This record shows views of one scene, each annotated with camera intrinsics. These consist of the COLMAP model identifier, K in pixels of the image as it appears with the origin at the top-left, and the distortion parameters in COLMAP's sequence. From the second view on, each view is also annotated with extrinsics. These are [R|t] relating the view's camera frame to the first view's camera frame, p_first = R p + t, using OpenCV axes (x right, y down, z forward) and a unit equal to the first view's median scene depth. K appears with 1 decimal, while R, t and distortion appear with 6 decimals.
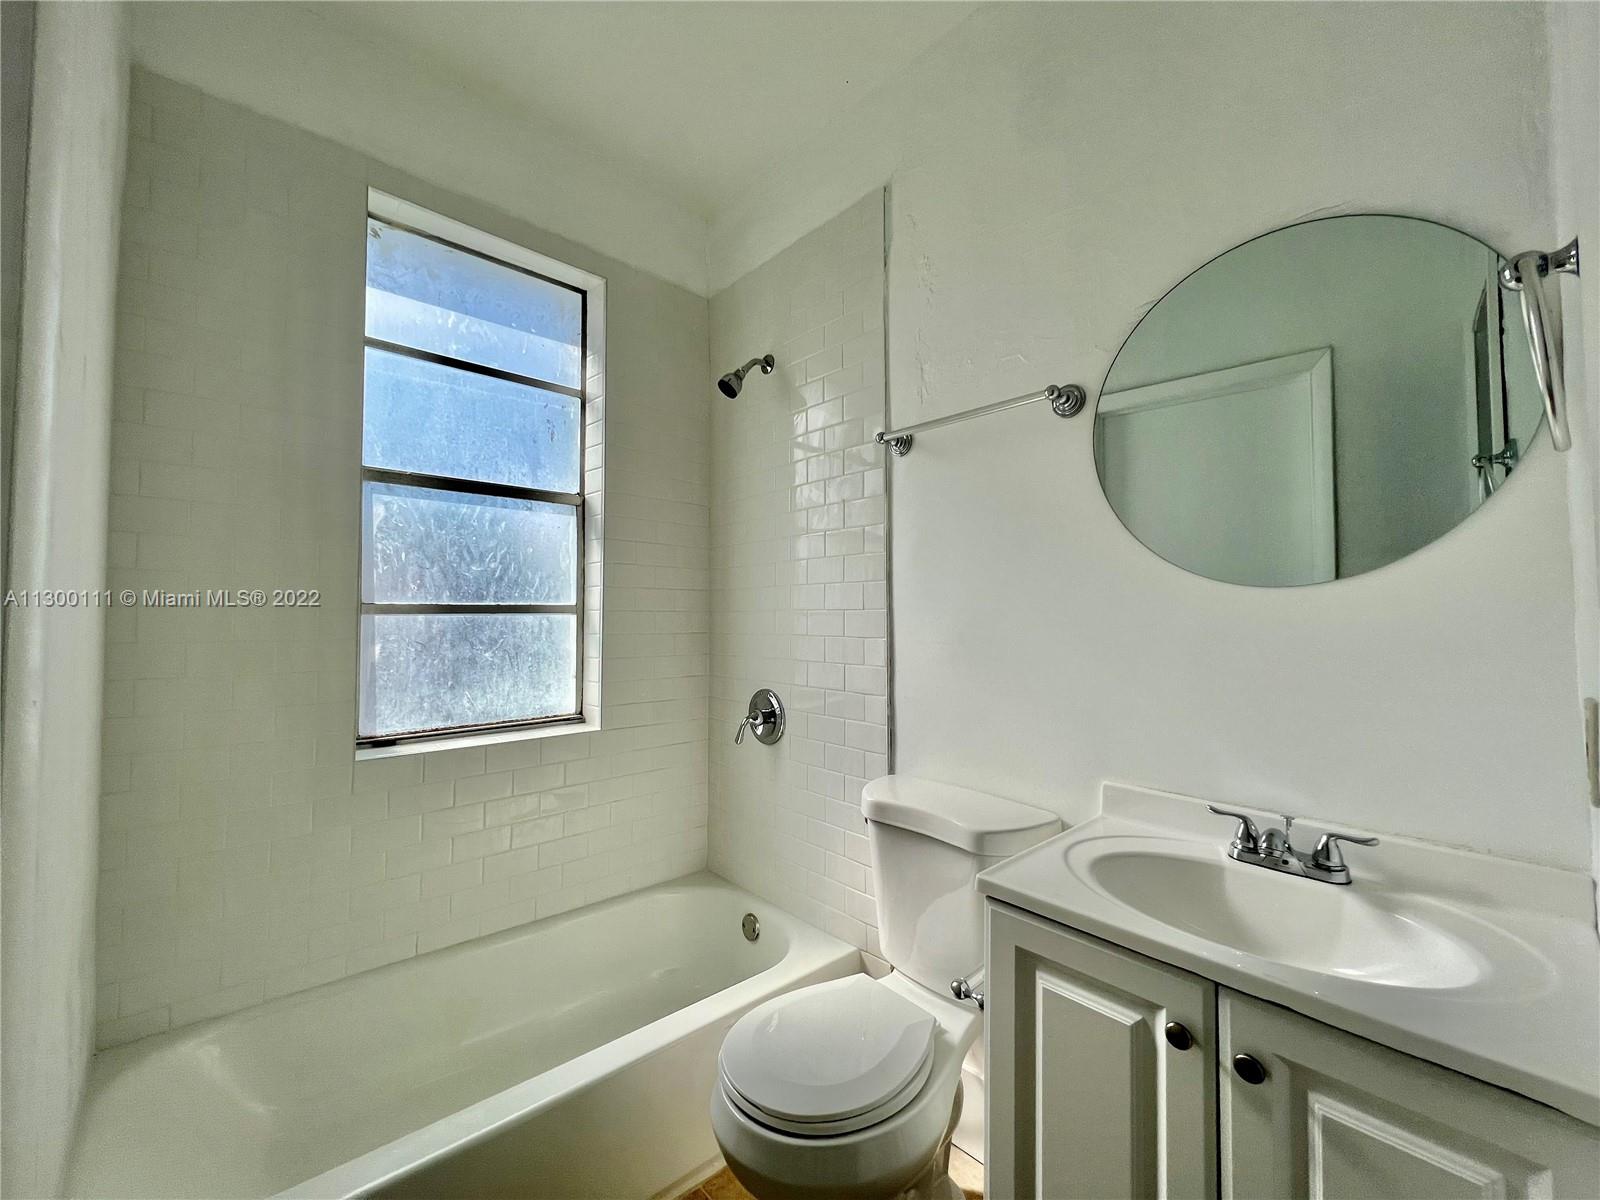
lens RADIAL K [[638.4, 0, 803.8], [0, 638.4, 596.2], [0, 0, 1]] dist [0.000473, 0.000052]
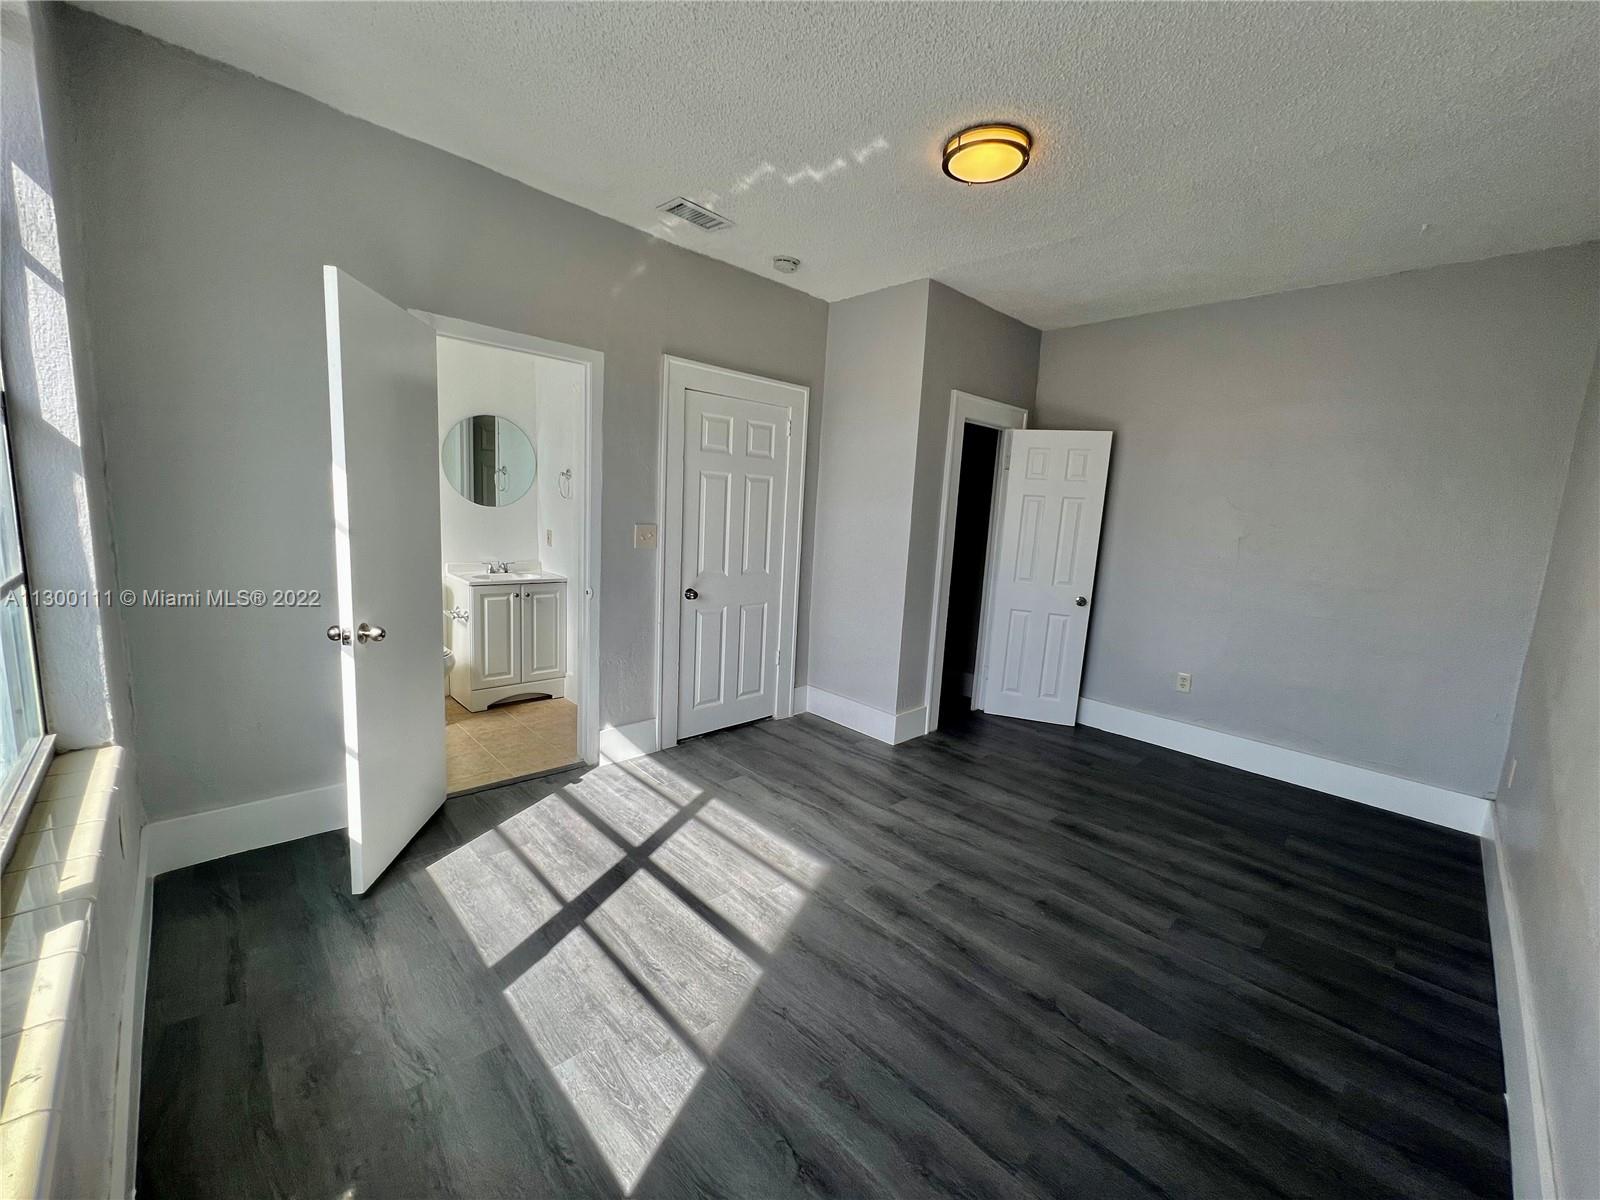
lens RADIAL K [[638.4, 0, 799.1], [0, 638.4, 600.3], [0, 0, 1]] dist [0.000473, 0.000052]
pose [[-0.021566, -0.143497, 0.989416, -1.926073], [-0.086813, 0.986177, 0.141135, -0.097296], [-0.995991, -0.082850, -0.033726, -0.483421]]
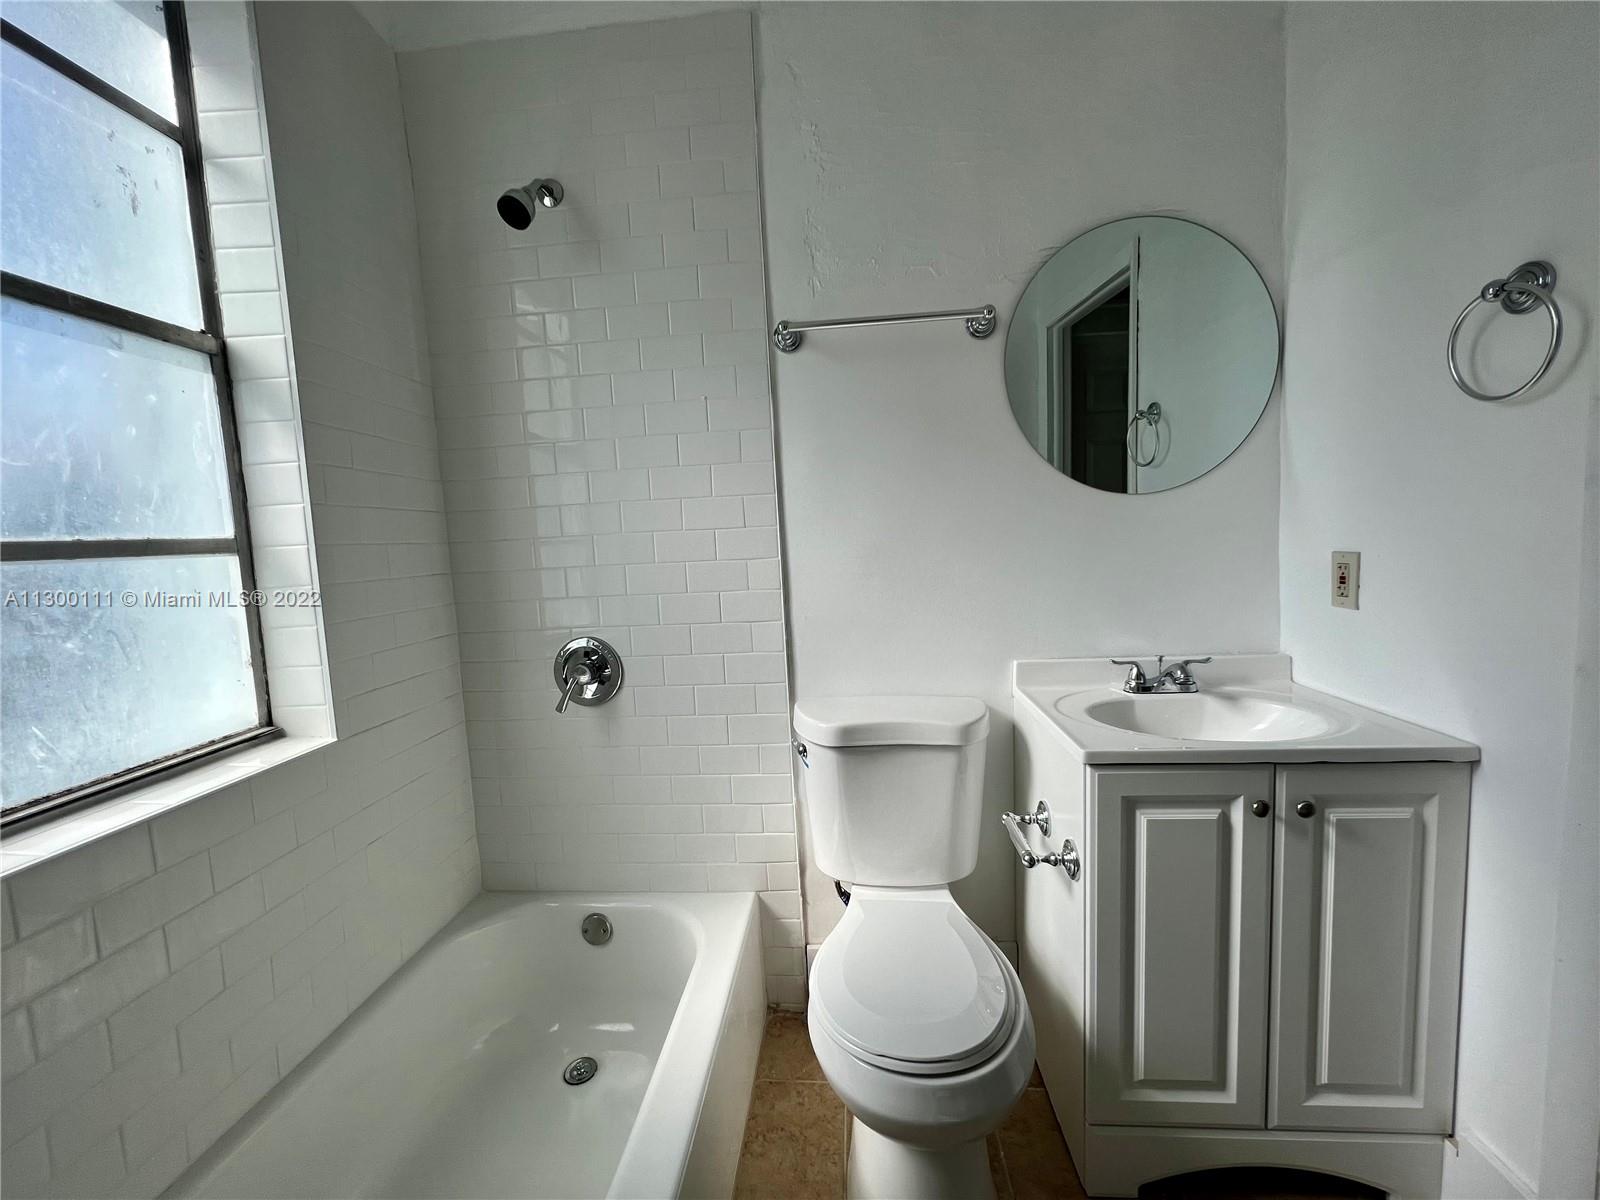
lens RADIAL K [[638.4, 0, 798.2], [0, 638.4, 595.9], [0, 0, 1]] dist [0.000473, 0.000052]
pose [[0.731328, -0.098687, 0.674848, -0.419602], [0.026184, 0.992809, 0.116810, 0.012759], [-0.681523, -0.067756, 0.728654, 0.278601]]
